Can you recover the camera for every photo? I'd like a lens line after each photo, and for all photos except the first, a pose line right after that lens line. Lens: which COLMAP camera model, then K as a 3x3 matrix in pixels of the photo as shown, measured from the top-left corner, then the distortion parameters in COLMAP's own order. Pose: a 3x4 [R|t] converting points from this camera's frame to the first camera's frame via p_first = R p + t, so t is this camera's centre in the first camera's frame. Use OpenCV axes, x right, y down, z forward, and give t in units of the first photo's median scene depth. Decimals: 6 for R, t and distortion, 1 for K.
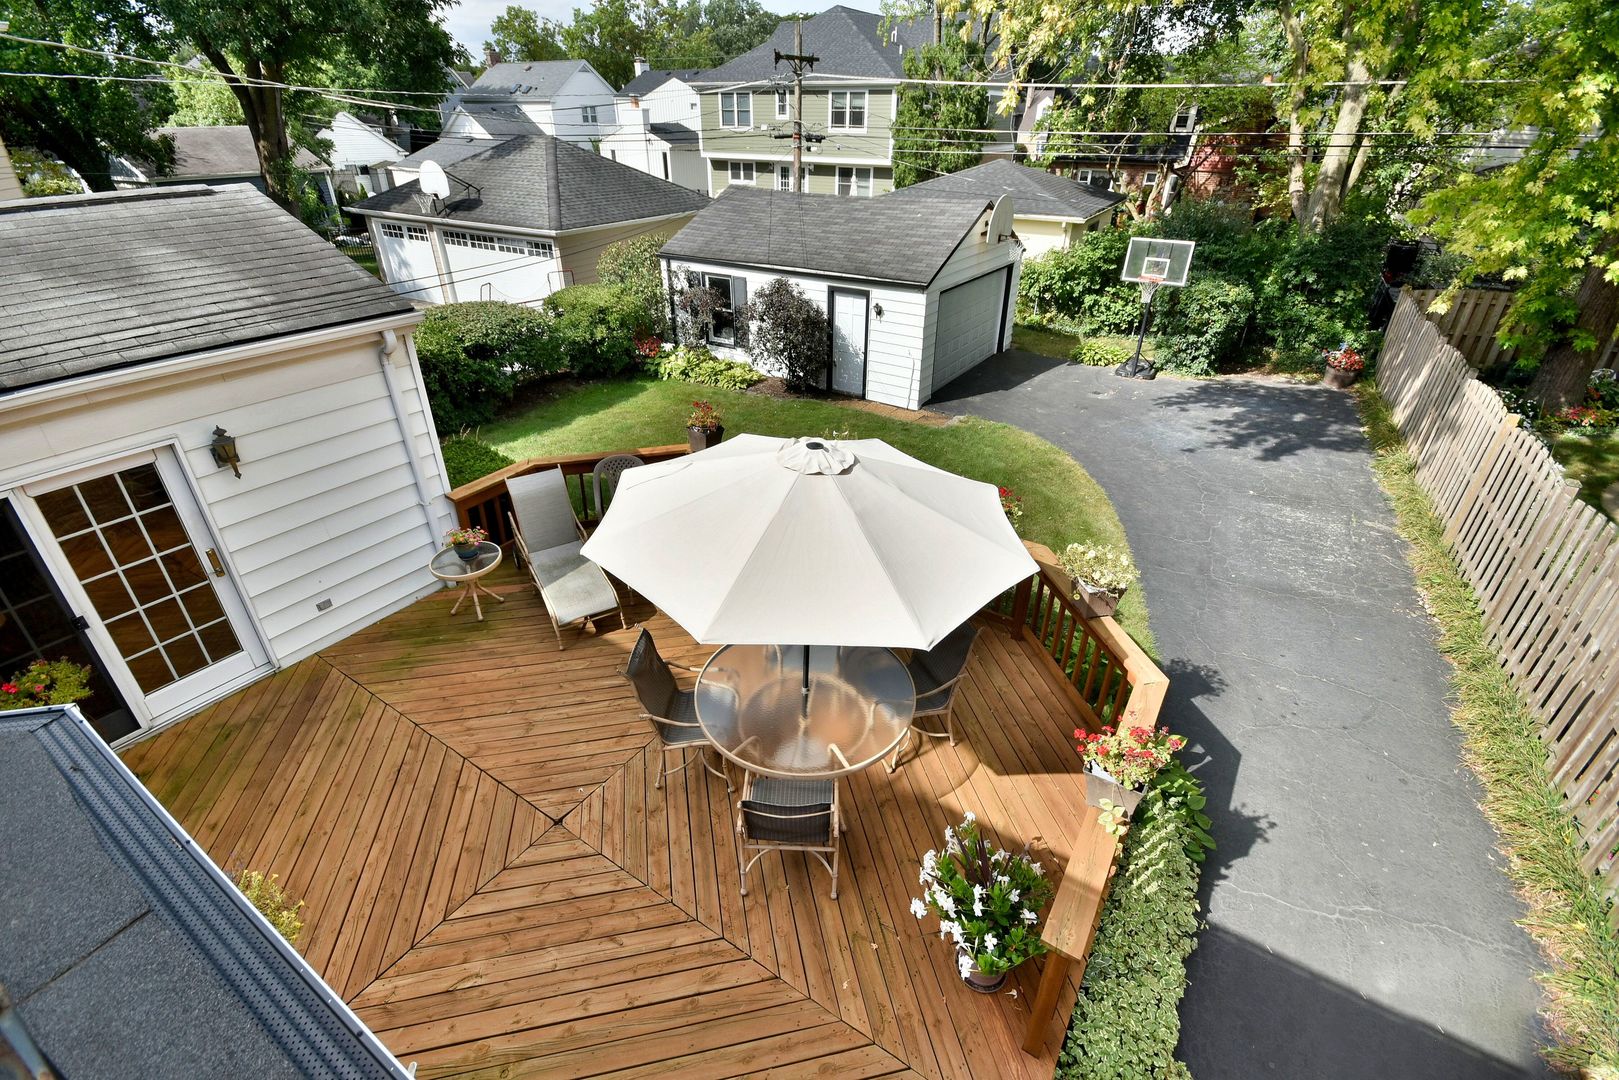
lens RADIAL K [[753.8, 0, 818.7], [0, 753.8, 547.7], [0, 0, 1]] dist [0.003766, 0.000376]
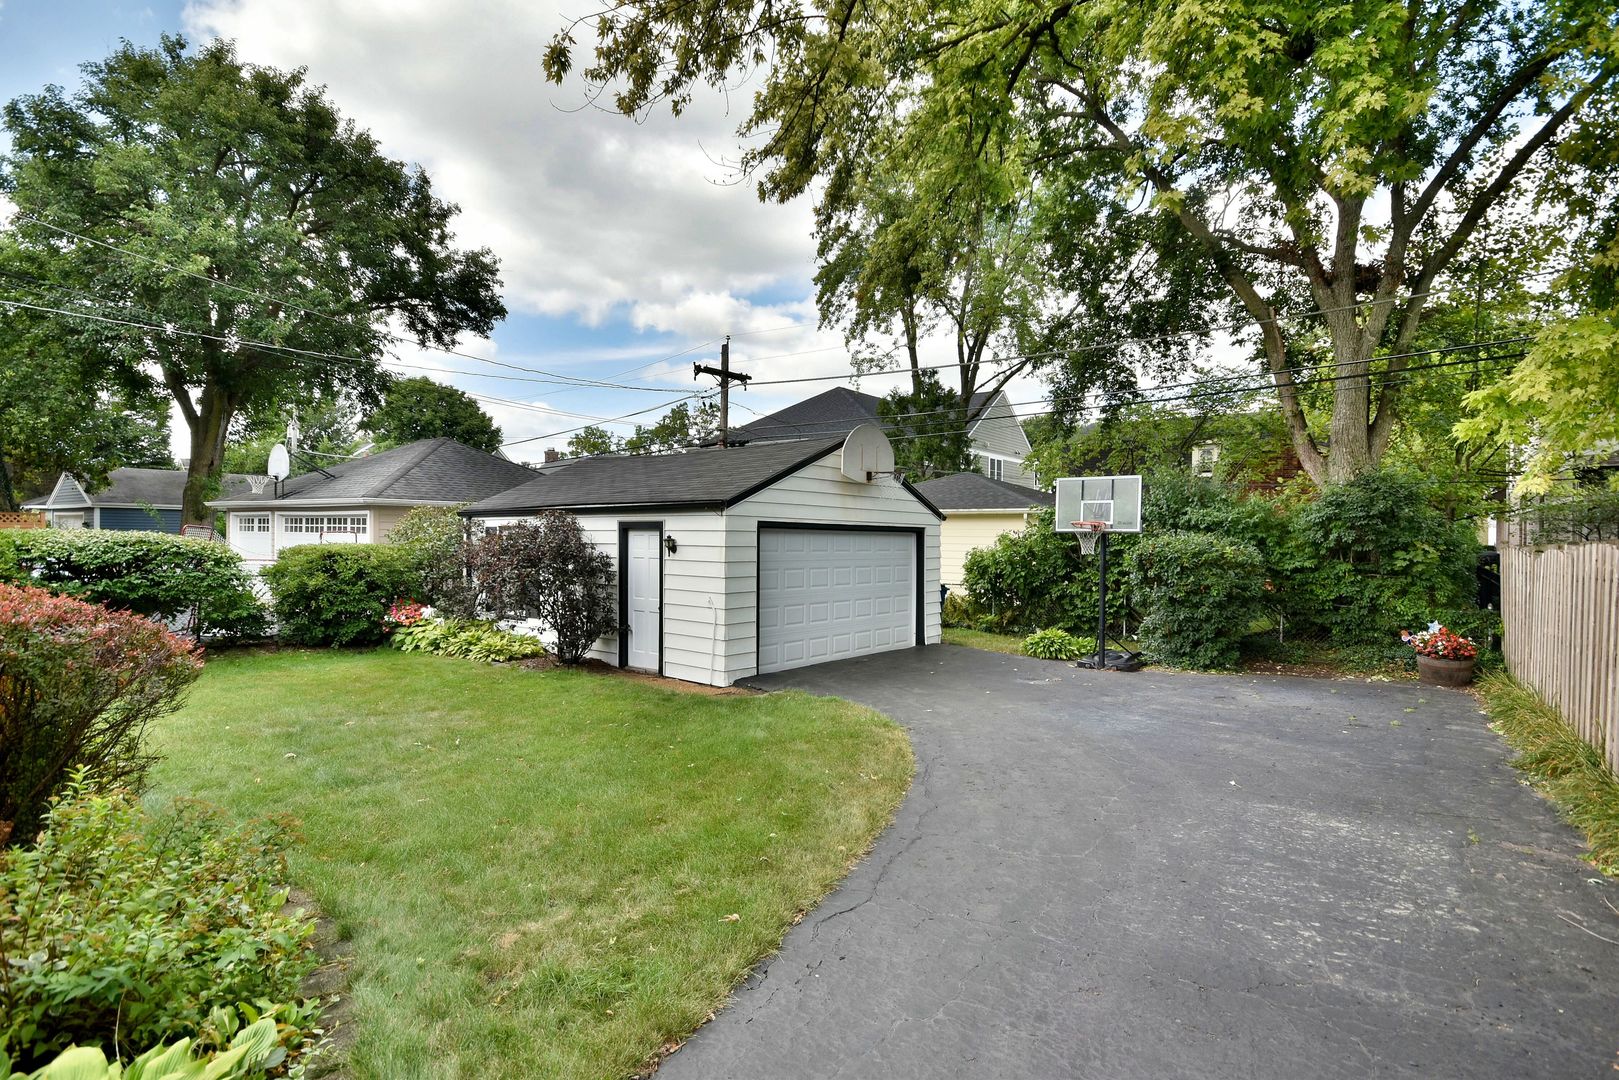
lens RADIAL K [[795.8, 0, 829.3], [0, 795.8, 536.1], [0, 0, 1]] dist [0.001273, 0.000729]
pose [[0.992333, -0.014471, -0.122744, 0.488081], [-0.050735, 0.857897, -0.511311, 0.077191], [0.112701, 0.513618, 0.850585, 0.589090]]
